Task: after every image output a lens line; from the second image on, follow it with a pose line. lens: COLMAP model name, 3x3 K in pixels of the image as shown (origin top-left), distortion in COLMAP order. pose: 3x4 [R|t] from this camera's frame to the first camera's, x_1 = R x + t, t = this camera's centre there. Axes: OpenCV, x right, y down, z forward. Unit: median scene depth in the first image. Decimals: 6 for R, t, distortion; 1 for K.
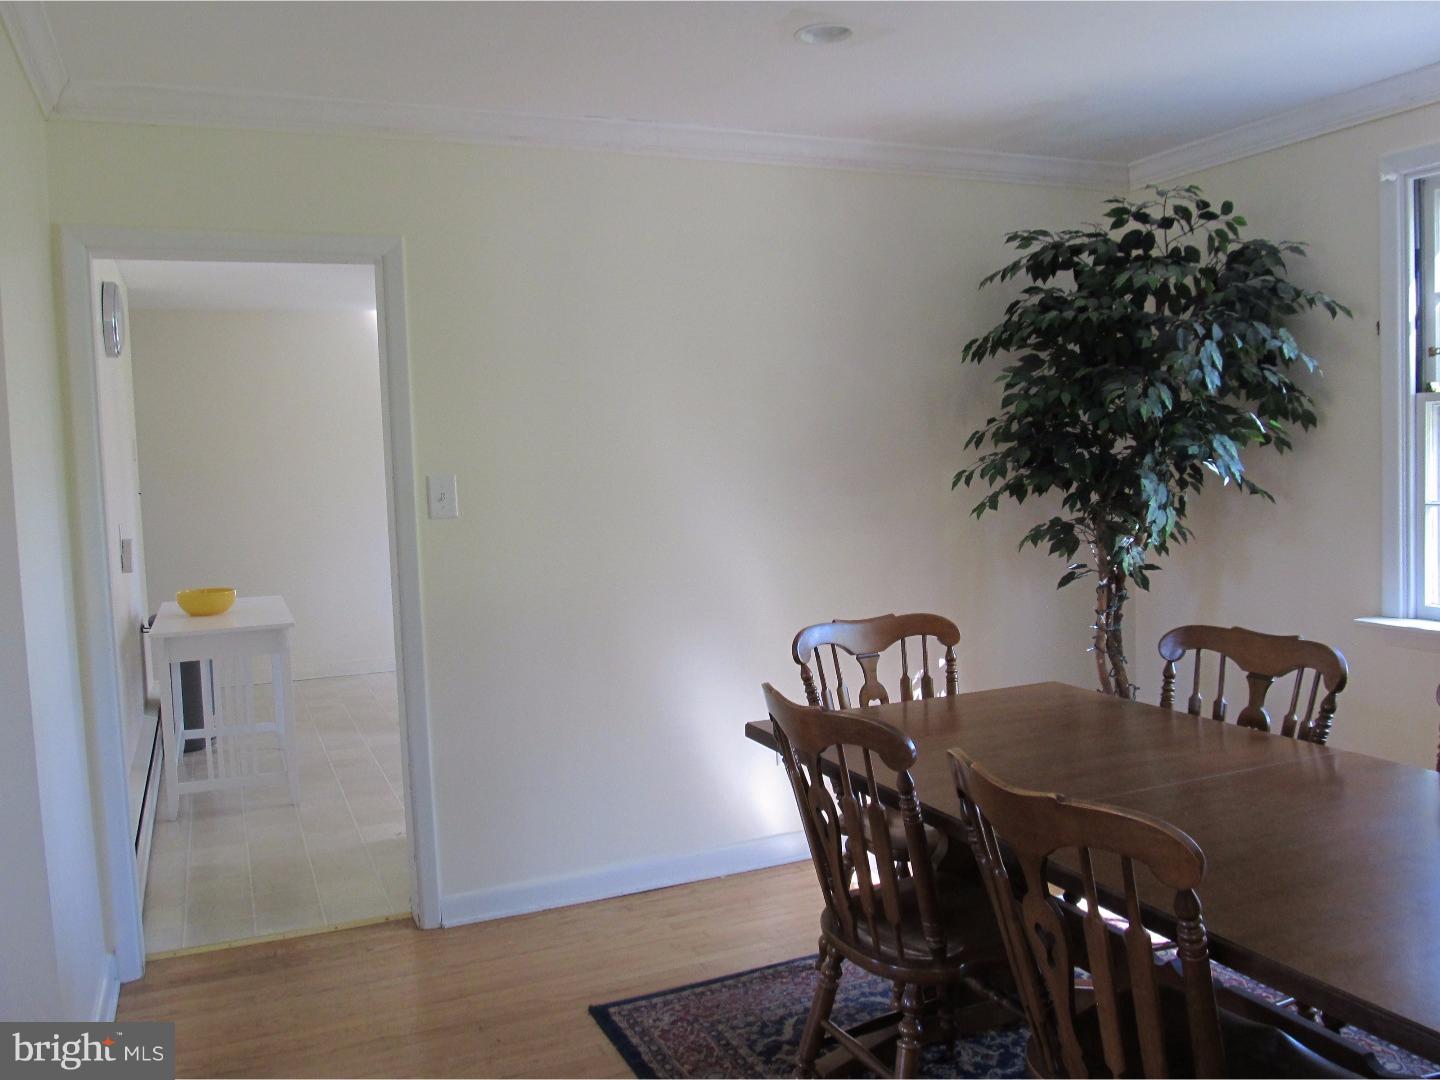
lens RADIAL K [[1191.7, 0, 700.0], [0, 1191.7, 537.1], [0, 0, 1]] dist [-0.056272, 0.014819]
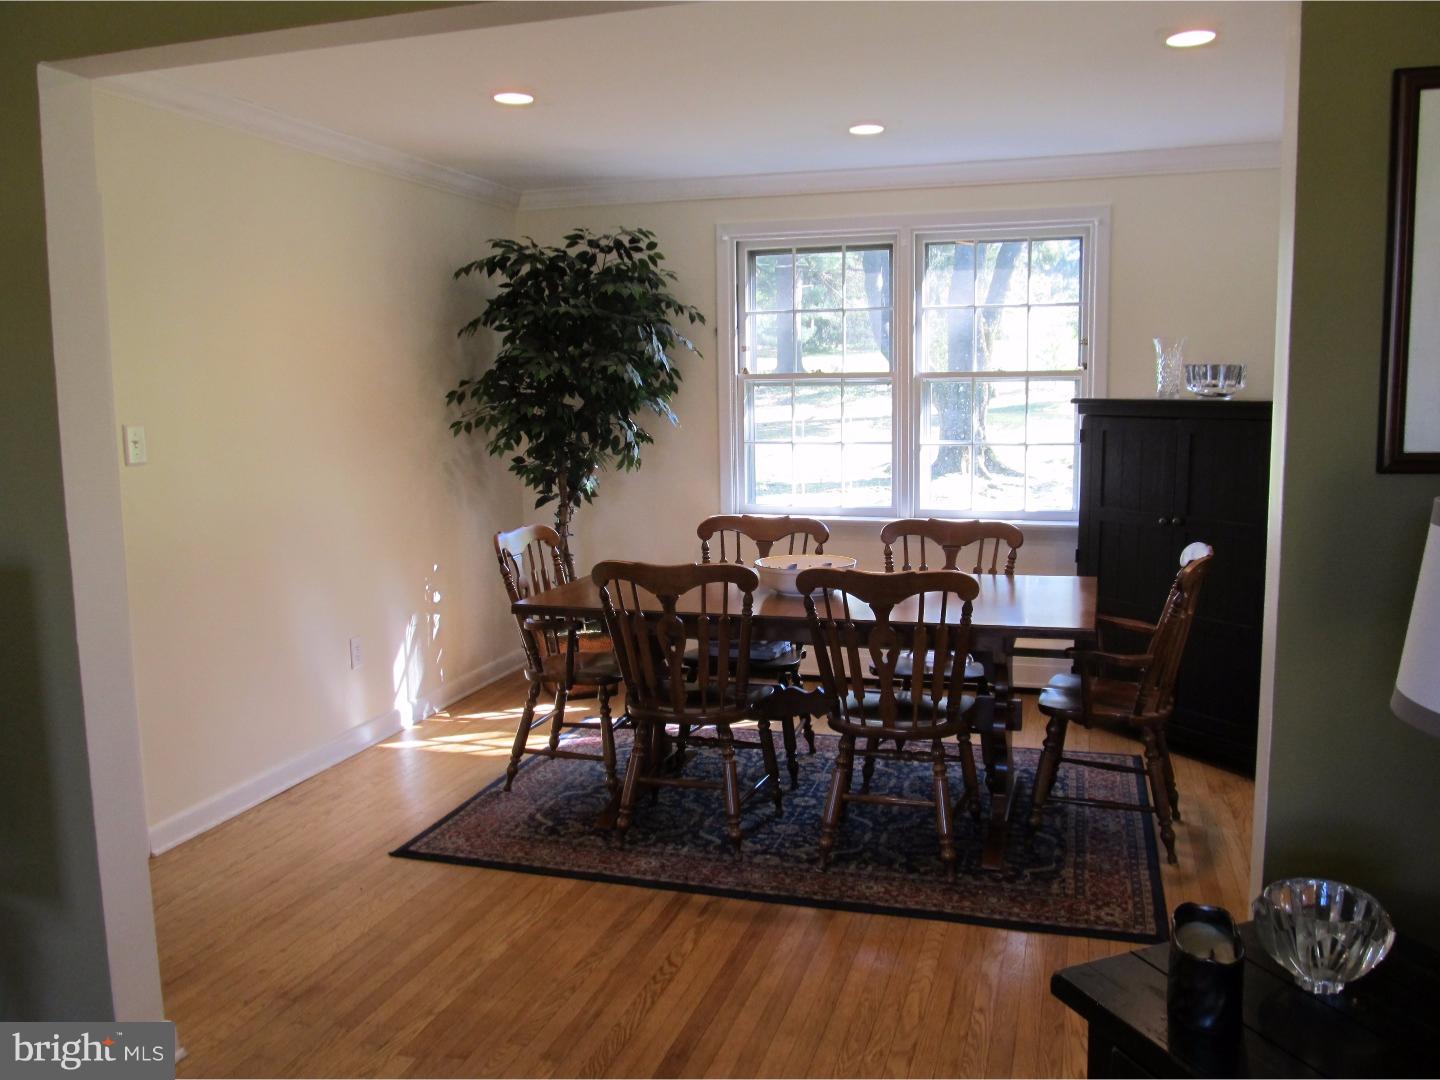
lens RADIAL K [[1191.7, 0, 700.0], [0, 1191.7, 537.1], [0, 0, 1]] dist [-0.056272, 0.014819]
pose [[0.659401, -0.067214, 0.748780, -0.660418], [0.039372, 0.997716, 0.054887, 0.009612], [-0.750759, -0.006711, 0.660542, -0.050293]]
